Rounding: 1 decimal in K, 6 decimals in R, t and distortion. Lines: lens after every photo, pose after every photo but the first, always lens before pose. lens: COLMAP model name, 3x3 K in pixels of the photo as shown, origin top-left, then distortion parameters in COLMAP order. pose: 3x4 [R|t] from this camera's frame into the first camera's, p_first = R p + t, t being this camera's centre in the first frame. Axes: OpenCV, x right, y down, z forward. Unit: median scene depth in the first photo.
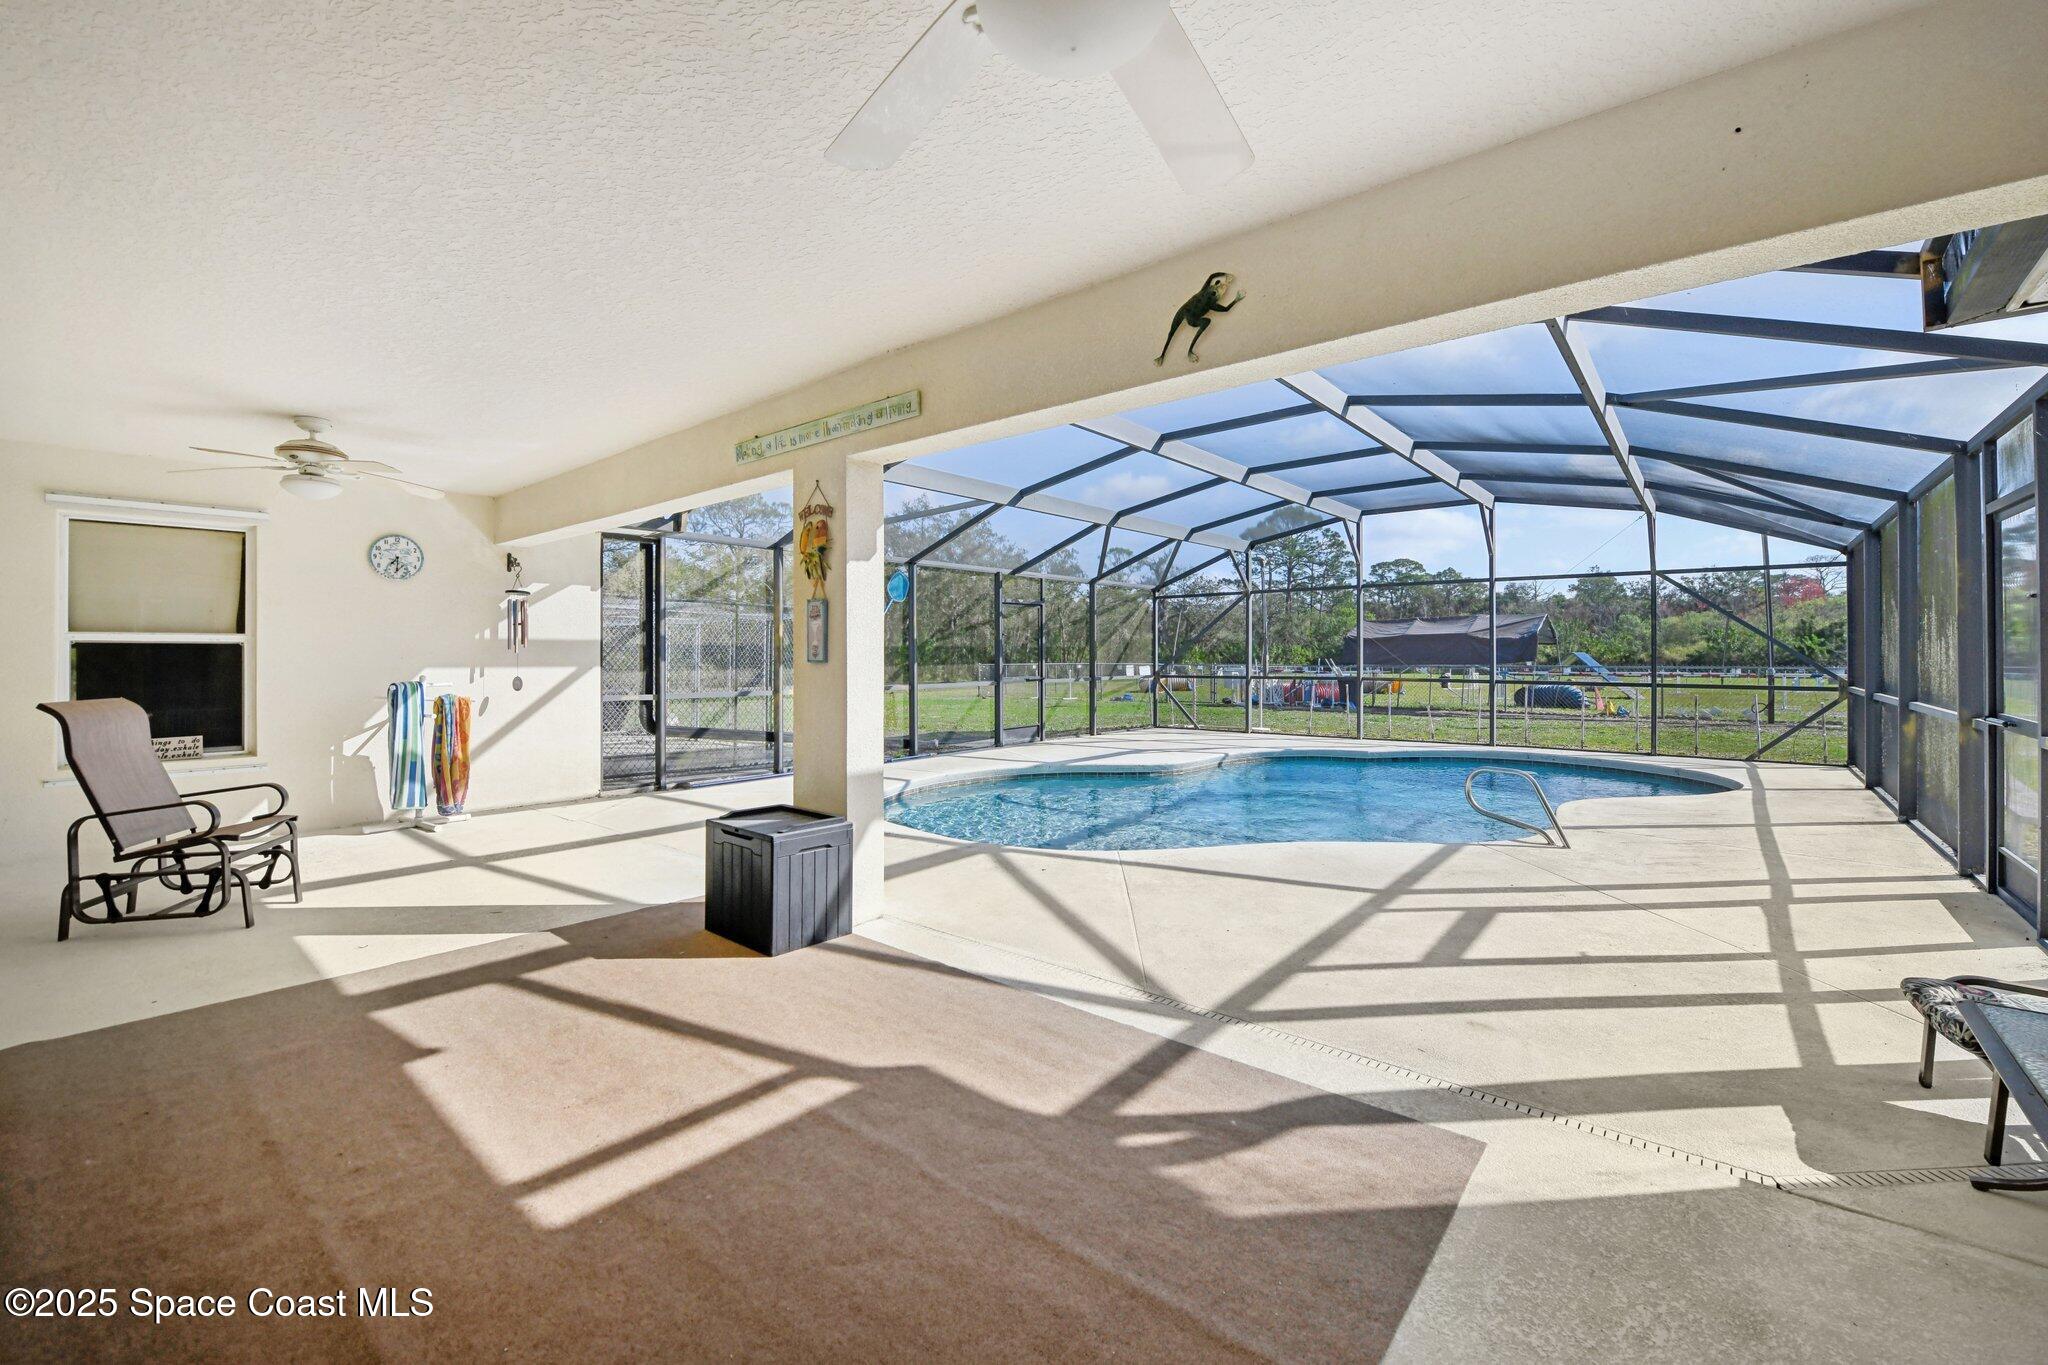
lens RADIAL K [[820.0, 0, 1053.4], [0, 820.0, 653.2], [0, 0, 1]] dist [-0.017473, -0.000021]
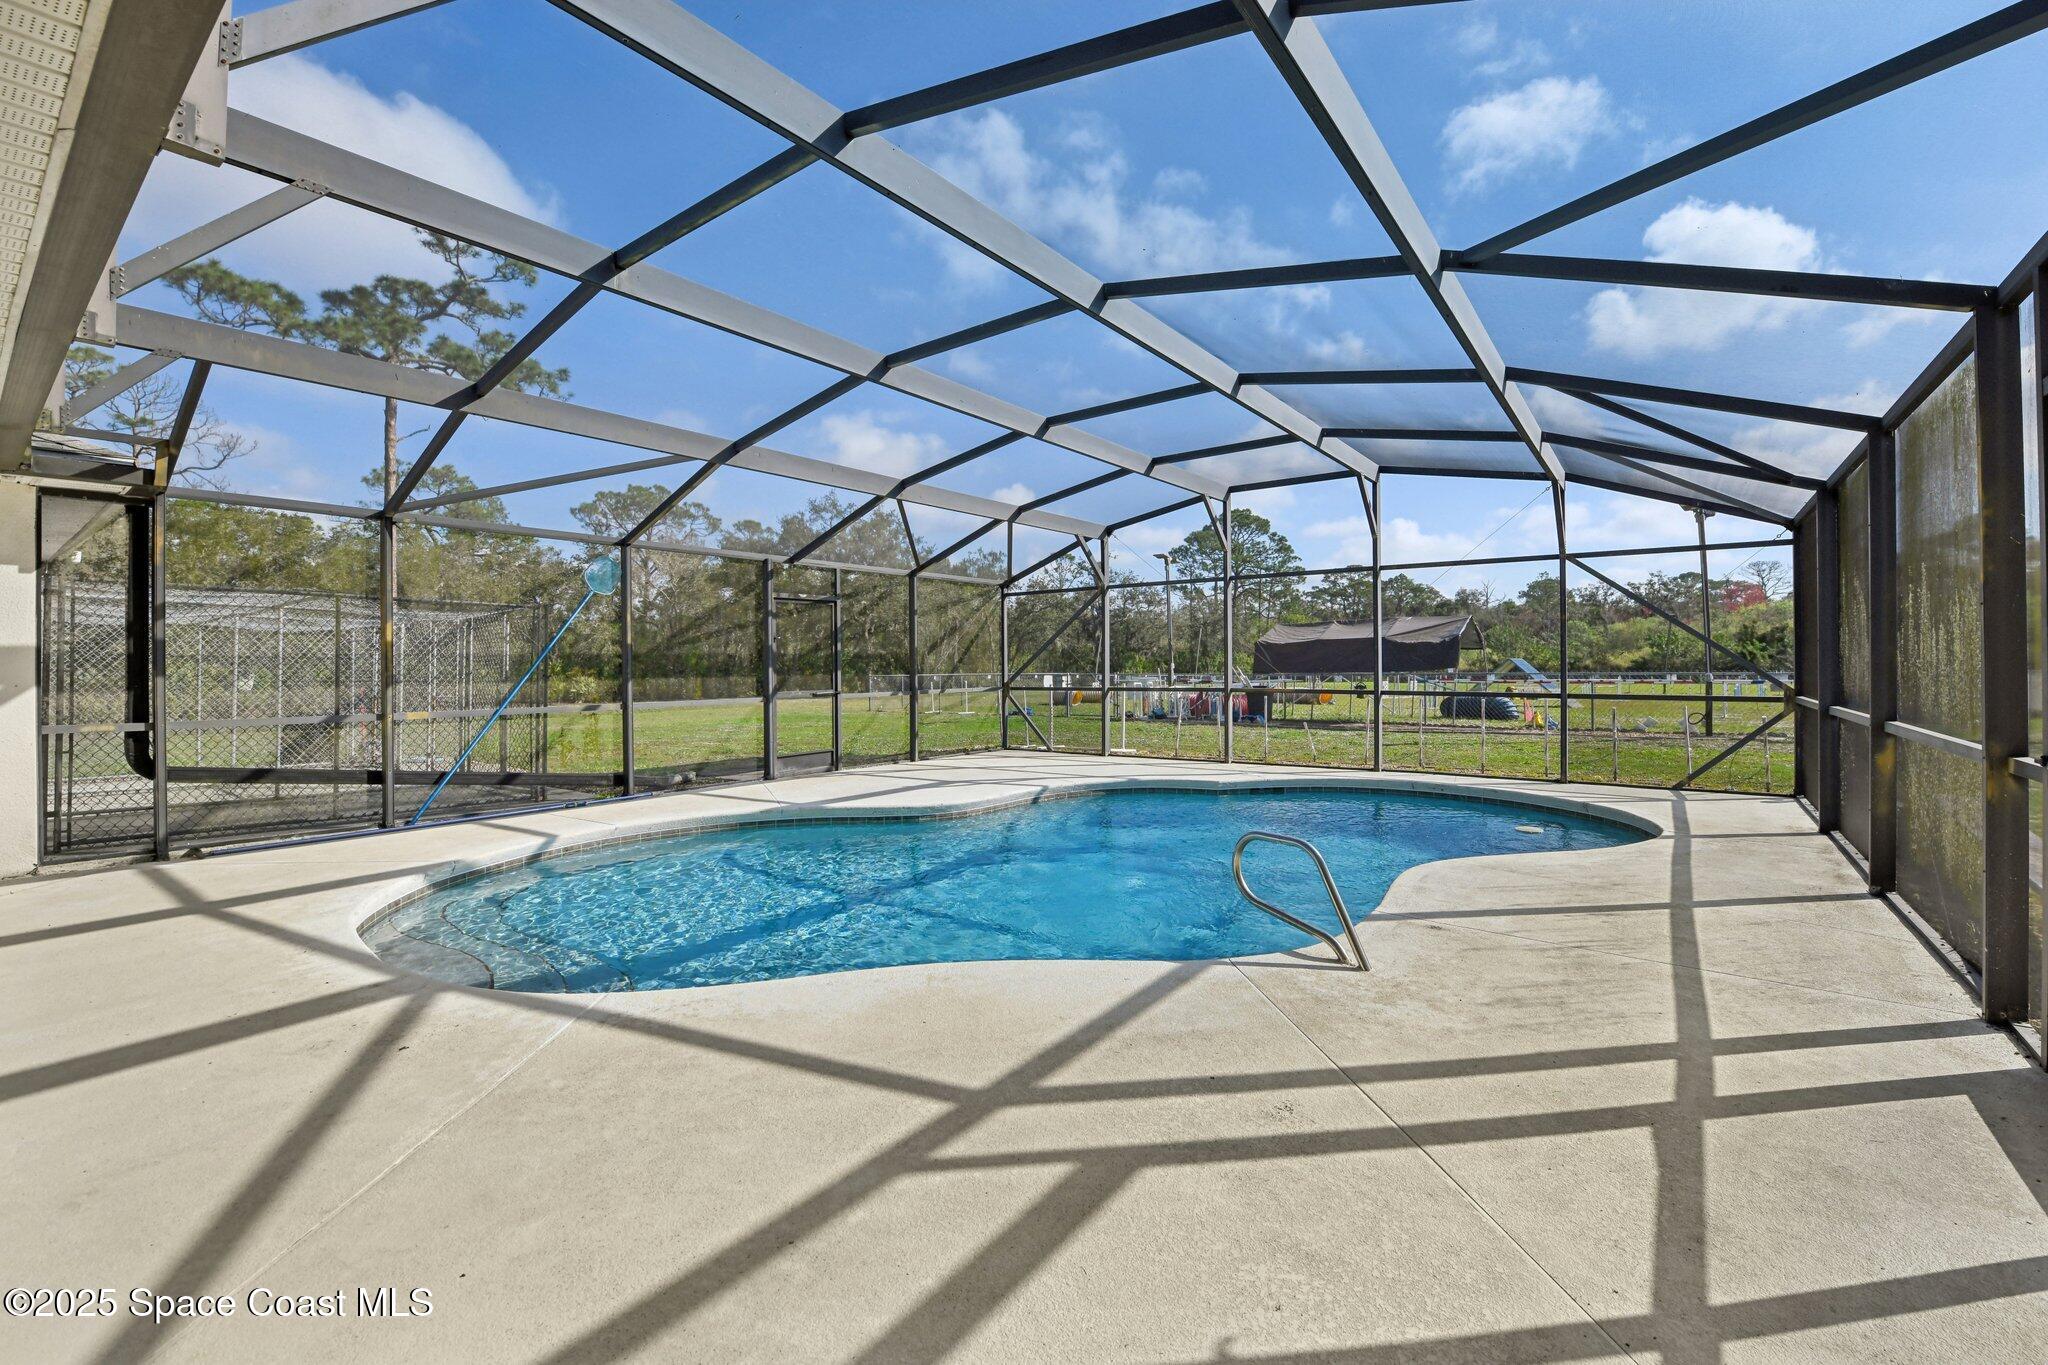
lens RADIAL K [[843.7, 0, 1056.3], [0, 843.7, 666.0], [0, 0, 1]] dist [-0.015156, -0.000628]
pose [[0.998310, -0.006673, 0.057737, 0.209649], [0.006506, 0.999974, 0.003075, 0.004247], [-0.057756, -0.002694, 0.998327, 0.220008]]
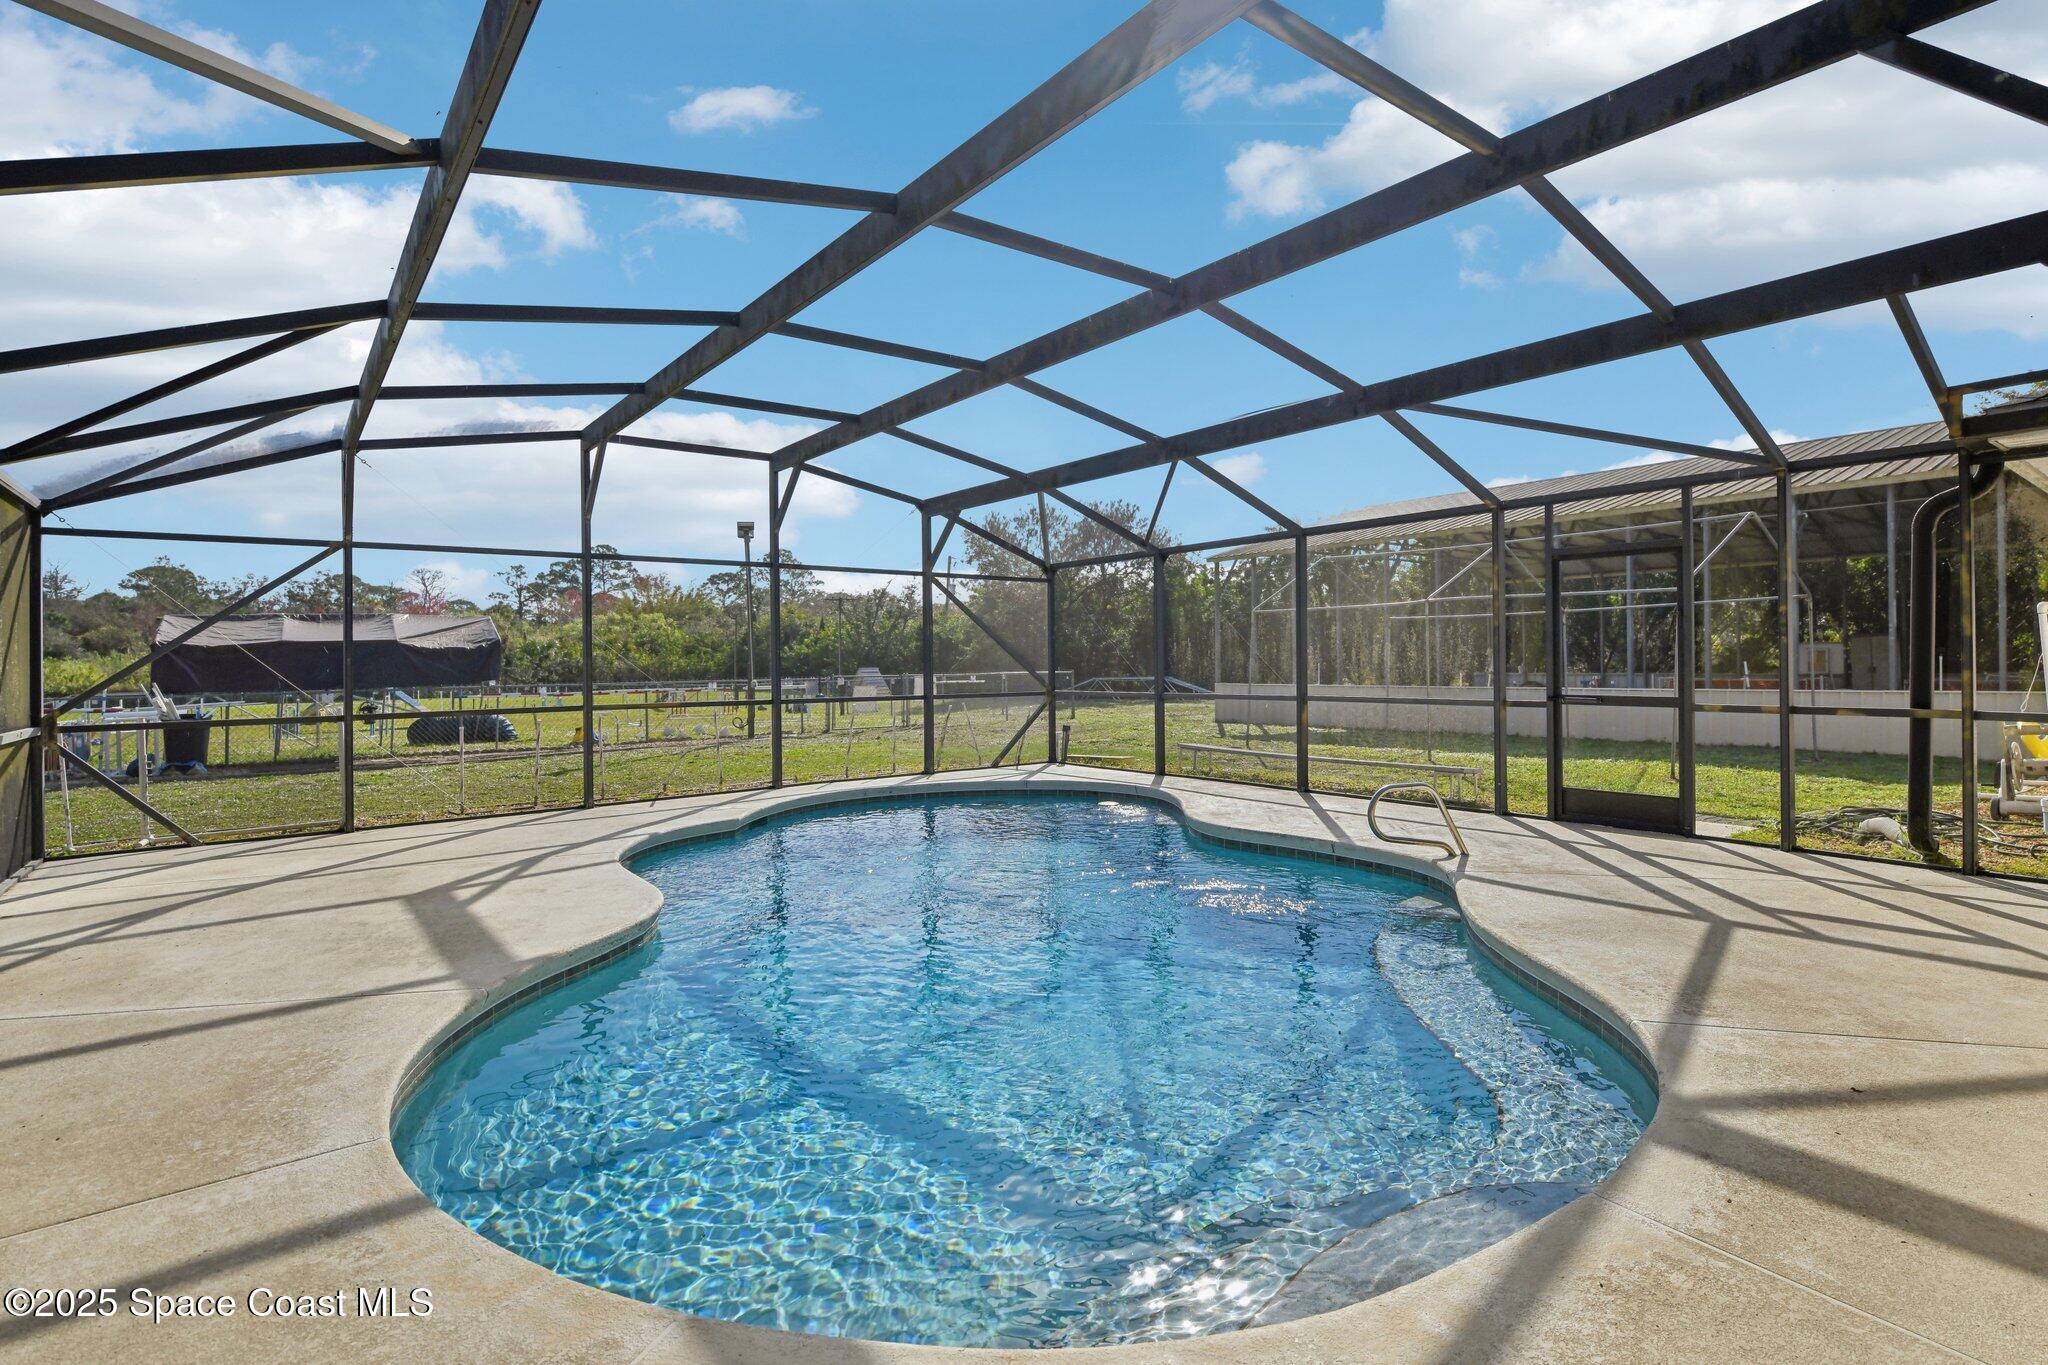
lens RADIAL K [[990.4, 0, 1024.0], [0, 990.4, 682.5], [0, 0, 1]] dist [-0.000905, -0.000182]
pose [[0.231428, -0.021303, 0.972619, -0.362490], [0.012487, 0.999743, 0.018926, 0.001980], [-0.972772, 0.007765, 0.231634, 0.706481]]
